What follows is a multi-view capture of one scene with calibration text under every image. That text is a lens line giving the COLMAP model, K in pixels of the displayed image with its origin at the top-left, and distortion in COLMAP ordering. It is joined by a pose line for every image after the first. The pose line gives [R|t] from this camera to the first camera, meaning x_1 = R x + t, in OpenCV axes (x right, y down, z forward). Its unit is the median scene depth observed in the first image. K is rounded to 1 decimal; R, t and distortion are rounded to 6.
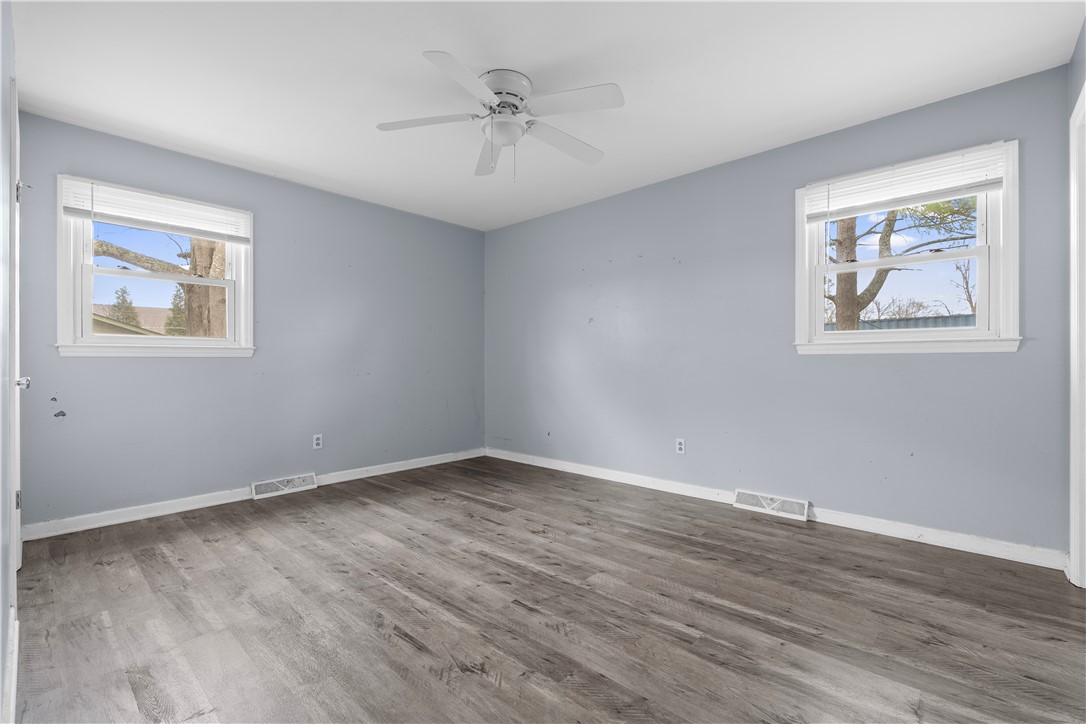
lens RADIAL K [[478.6, 0, 544.1], [0, 478.6, 360.2], [0, 0, 1]] dist [-0.004229, 0.000295]
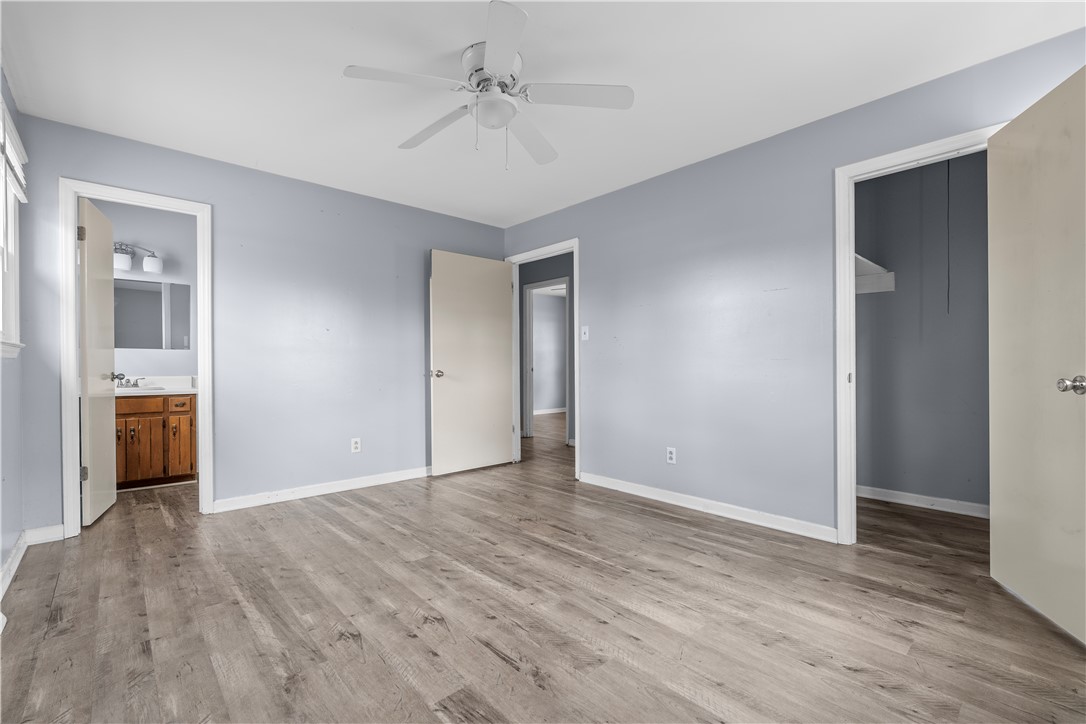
lens RADIAL K [[478.6, 0, 541.8], [0, 478.6, 367.3], [0, 0, 1]] dist [-0.004229, 0.000295]
pose [[-0.995606, 0.004618, 0.093528, -0.258909], [0.004927, 0.999983, 0.003077, 0.005365], [-0.093513, 0.003524, -0.995612, 1.891673]]
